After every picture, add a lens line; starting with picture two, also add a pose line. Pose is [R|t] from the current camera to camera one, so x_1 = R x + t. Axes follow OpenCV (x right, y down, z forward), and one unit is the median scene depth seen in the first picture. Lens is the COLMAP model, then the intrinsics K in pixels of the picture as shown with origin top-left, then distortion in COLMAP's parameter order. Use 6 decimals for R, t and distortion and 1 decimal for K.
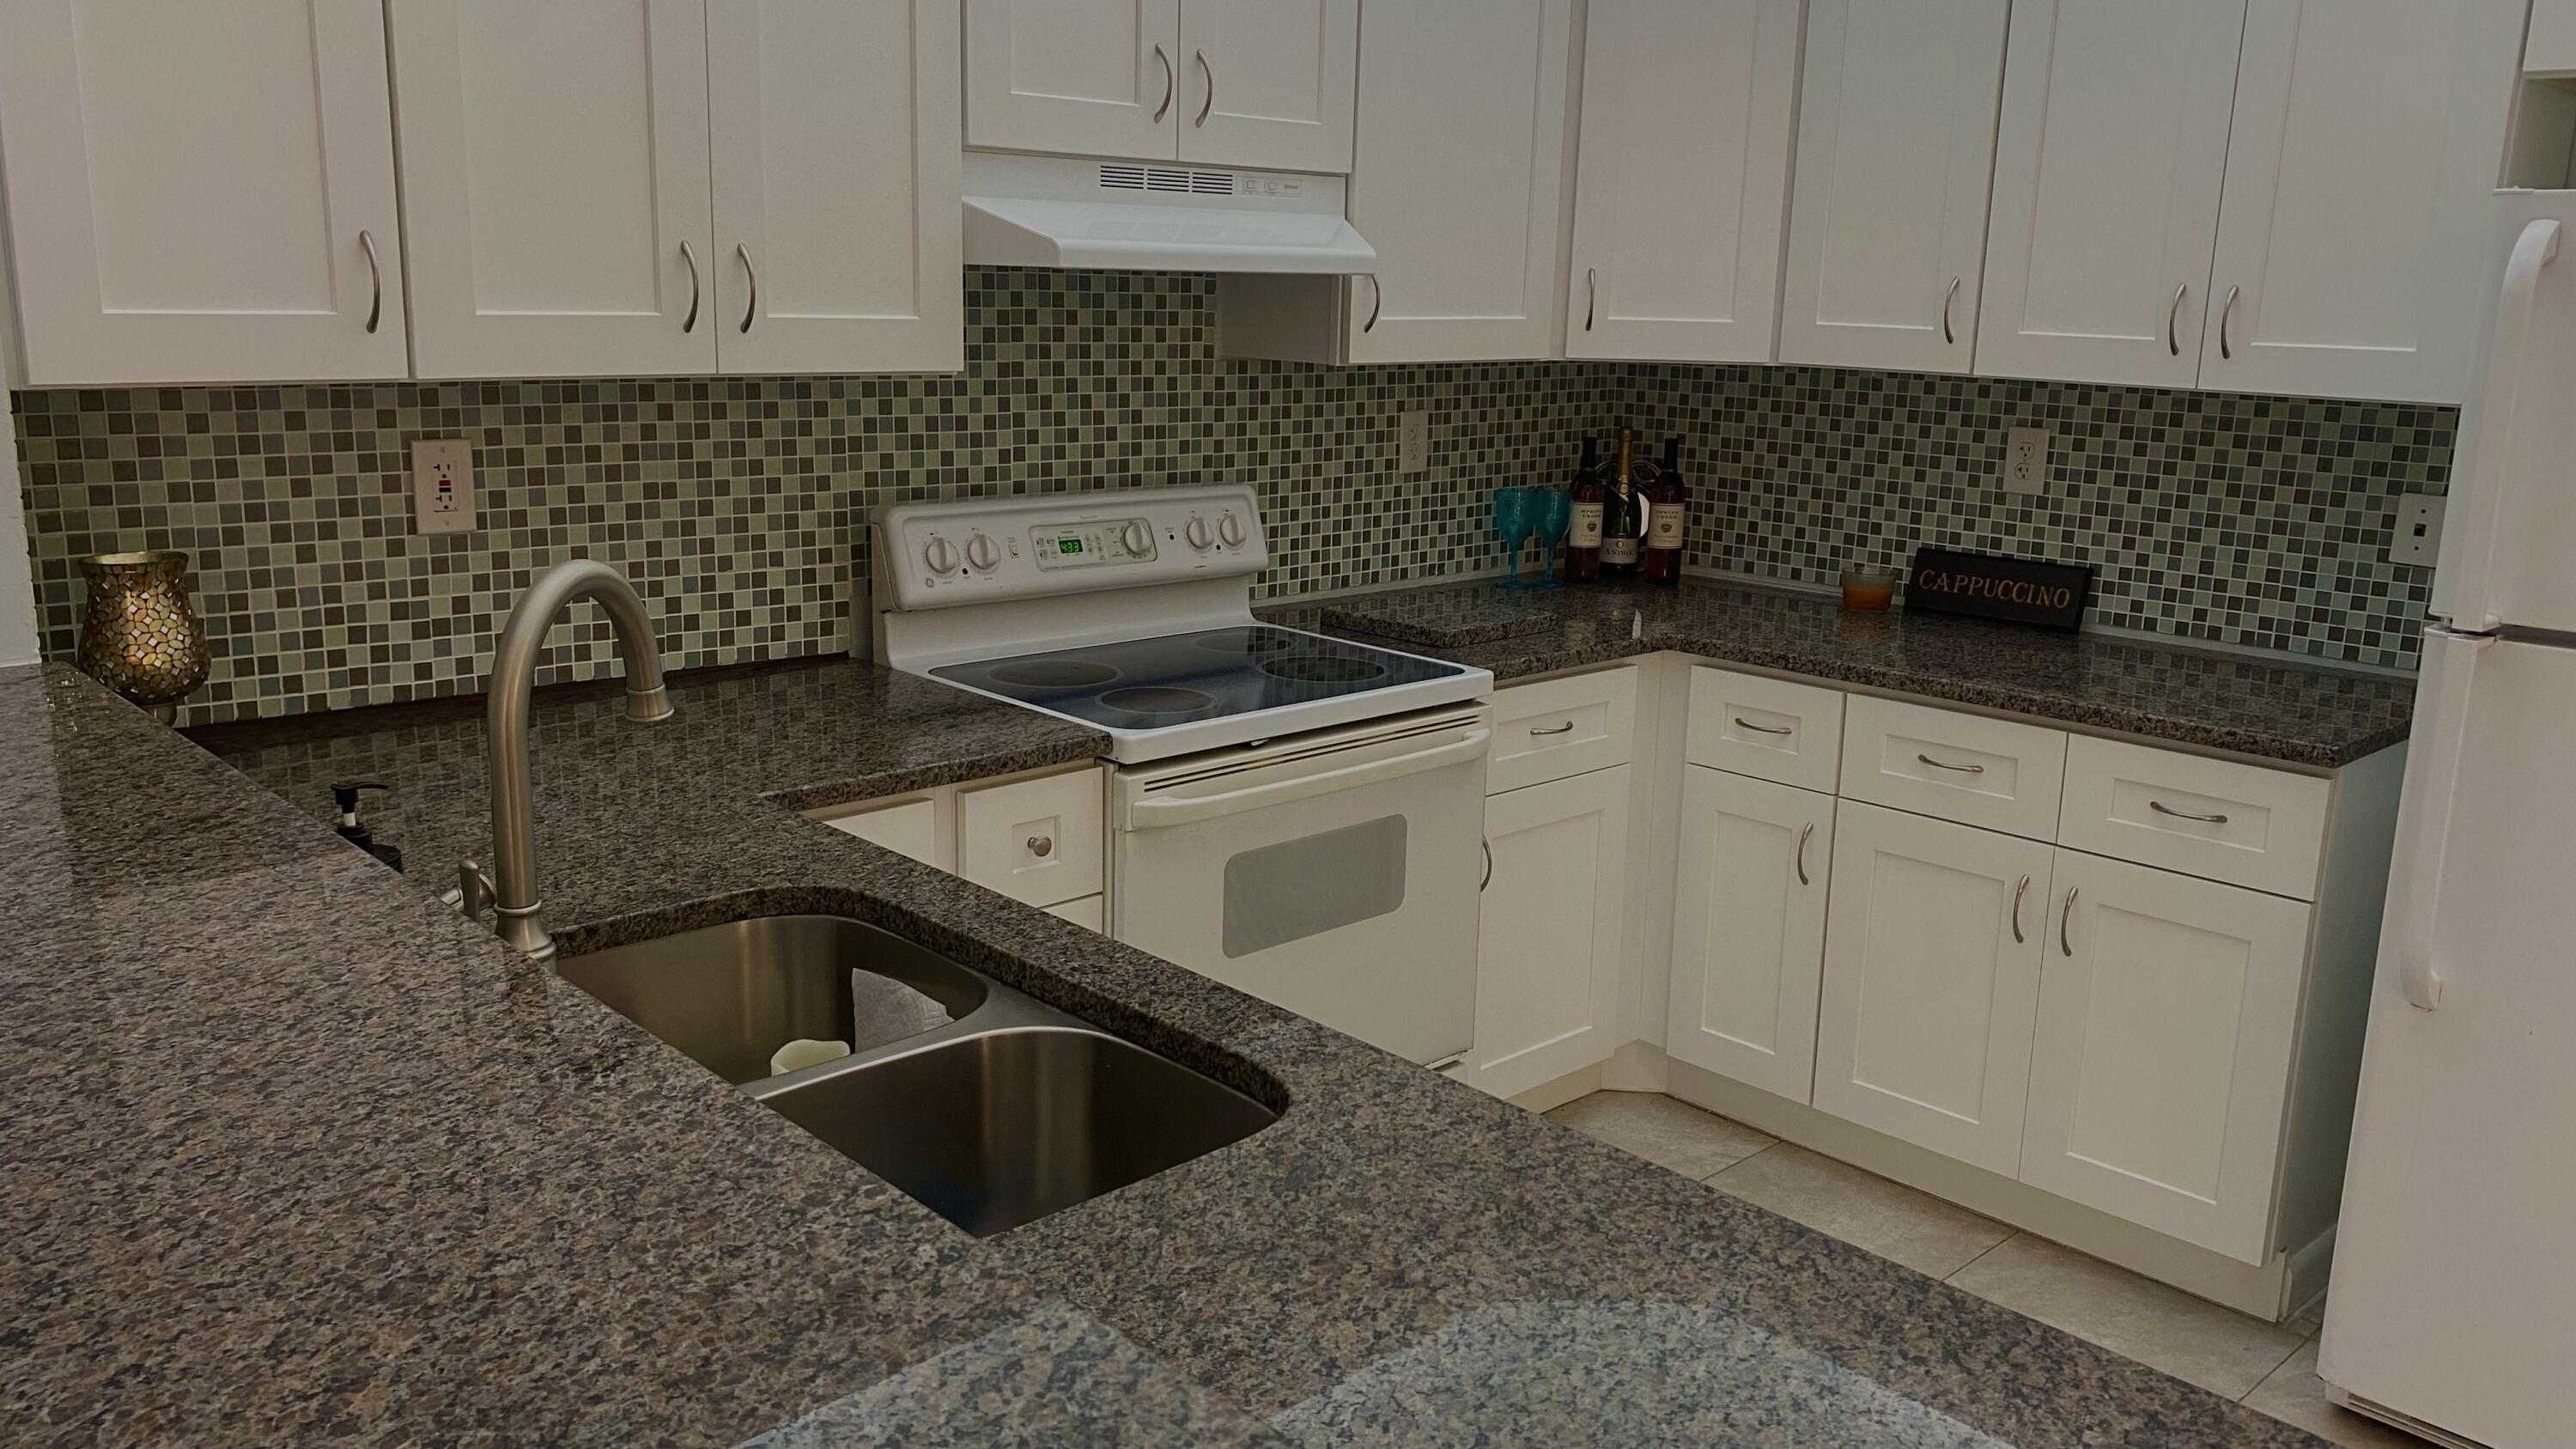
lens RADIAL K [[2031.3, 0, 1288.0], [0, 2031.3, 724.5], [0, 0, 1]] dist [0.001946, -0.093259]
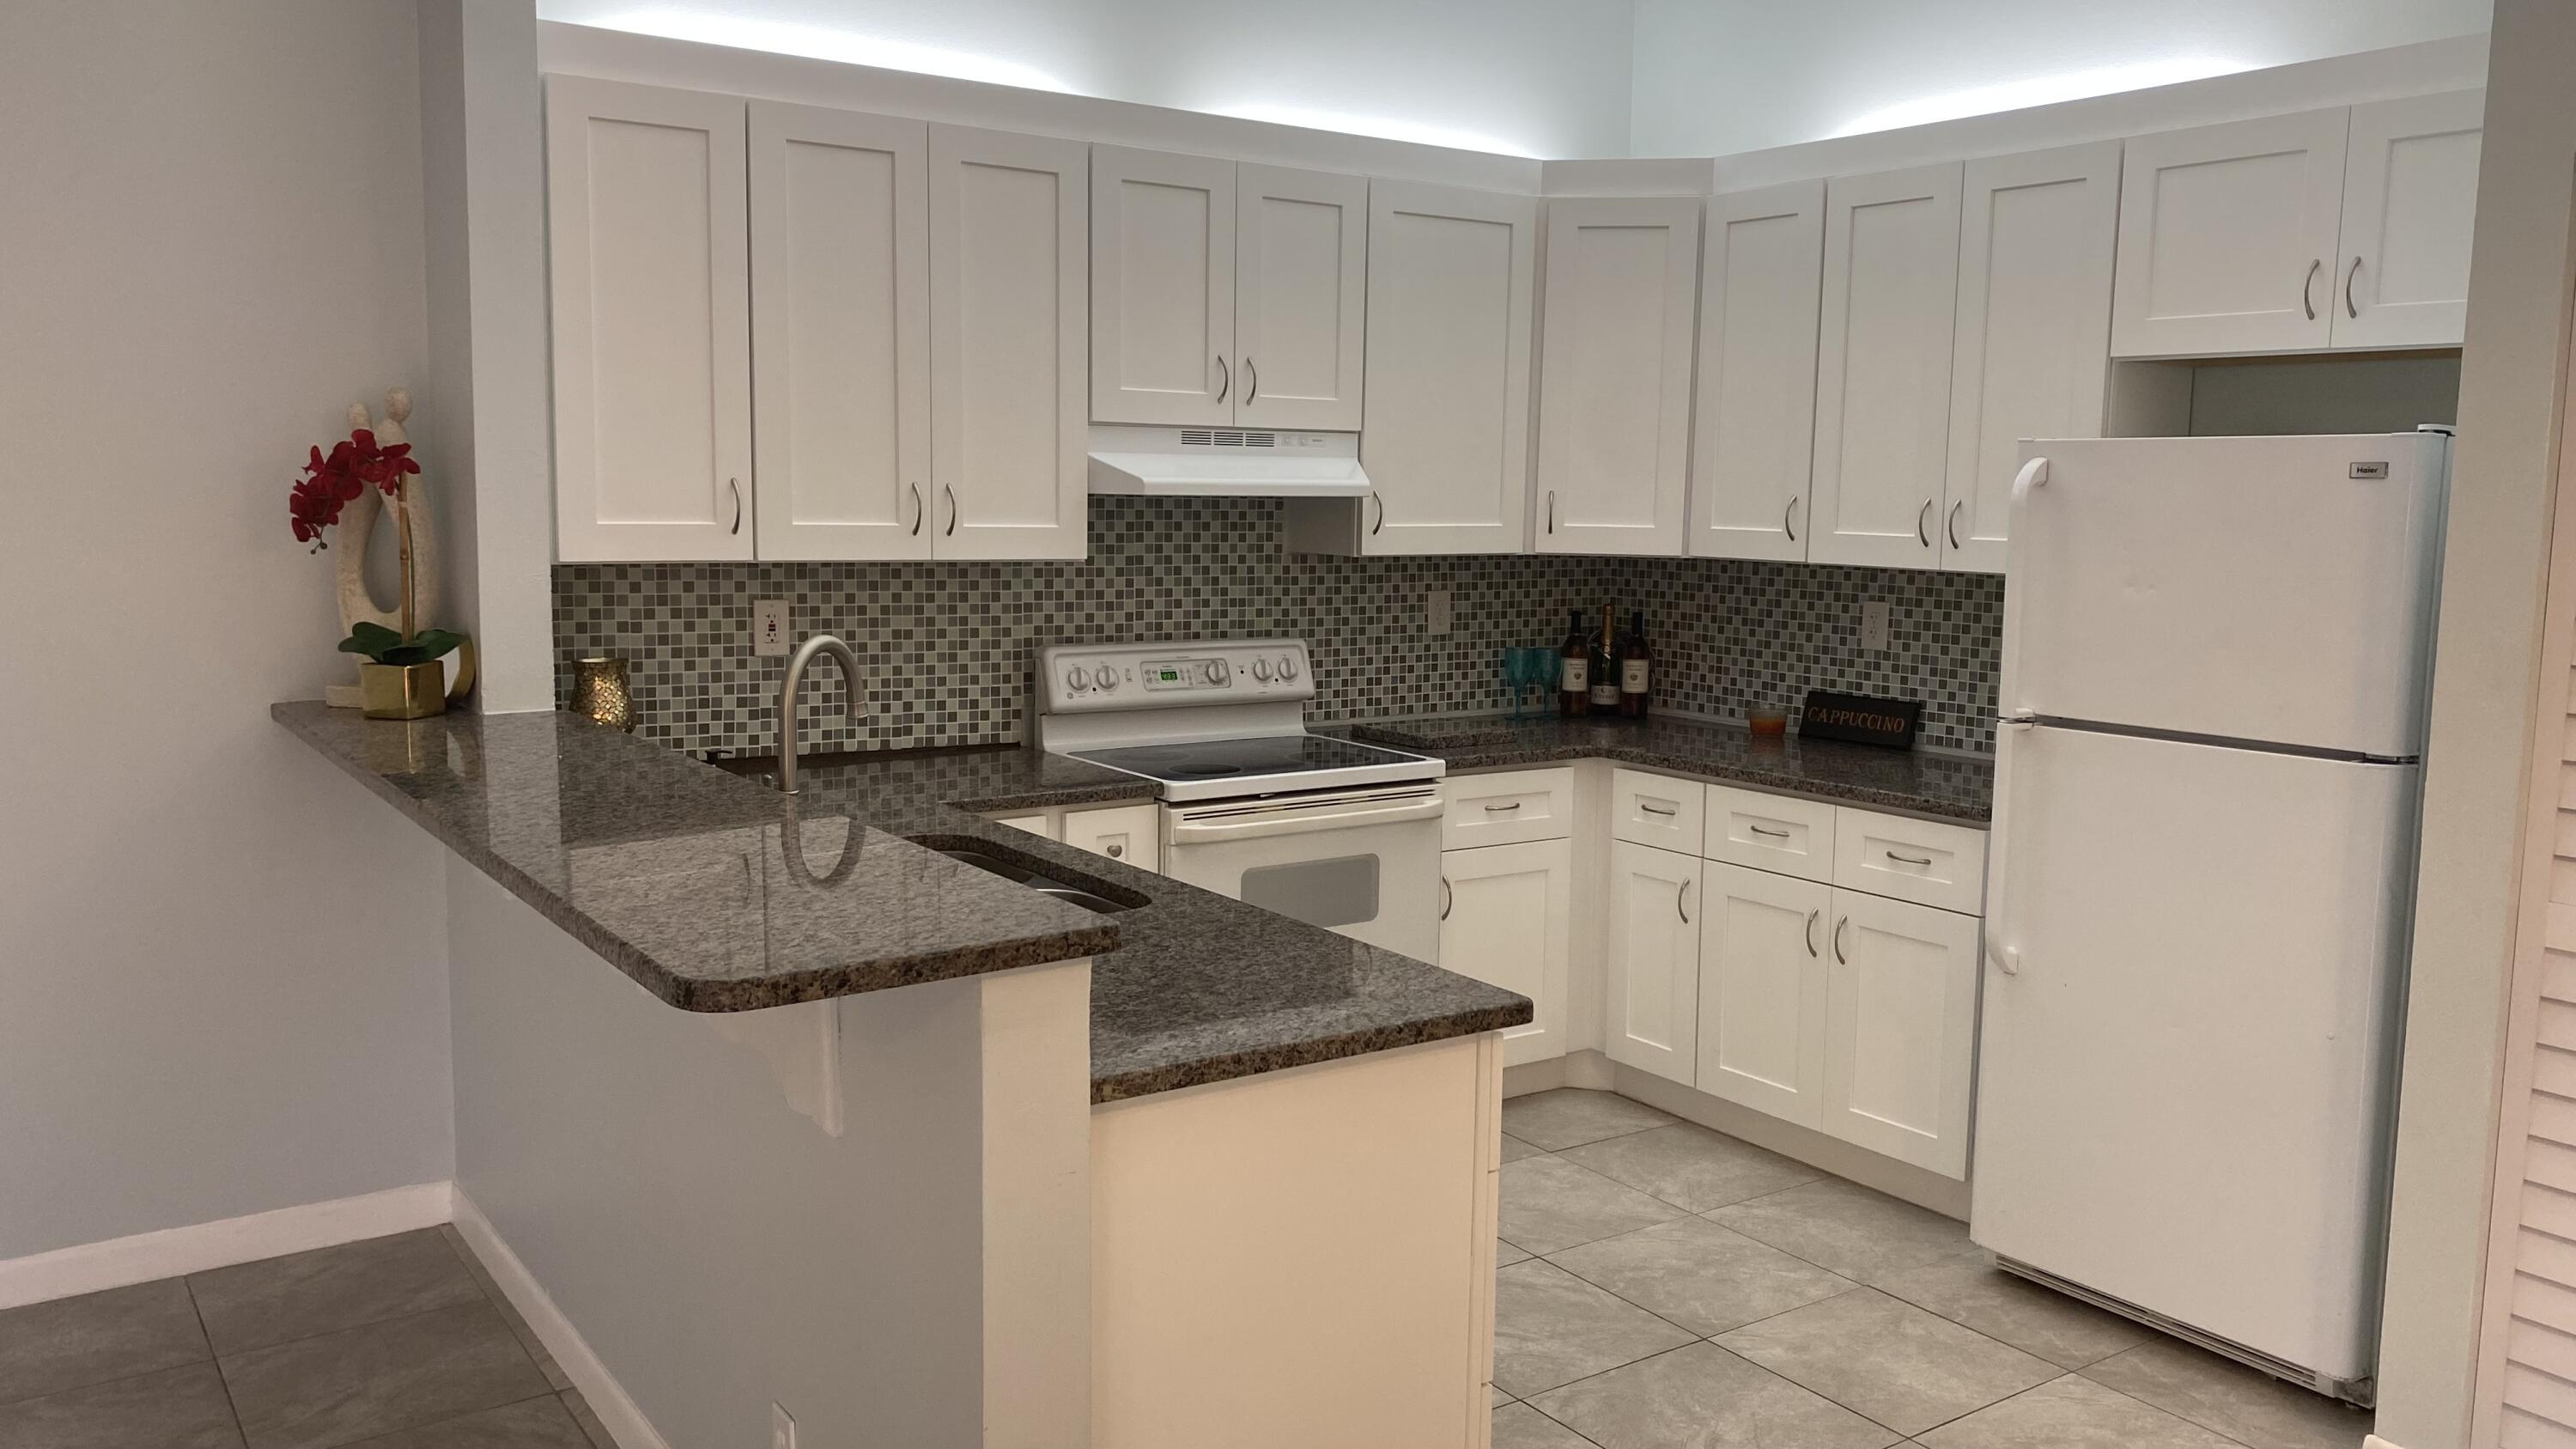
lens RADIAL K [[2031.3, 0, 1288.0], [0, 2031.3, 724.5], [0, 0, 1]] dist [0.001946, -0.093259]
pose [[0.989000, 0.010099, -0.147568, 0.191478], [-0.024845, 0.994834, -0.098424, 0.088782], [0.145811, 0.101008, 0.984143, -0.438033]]
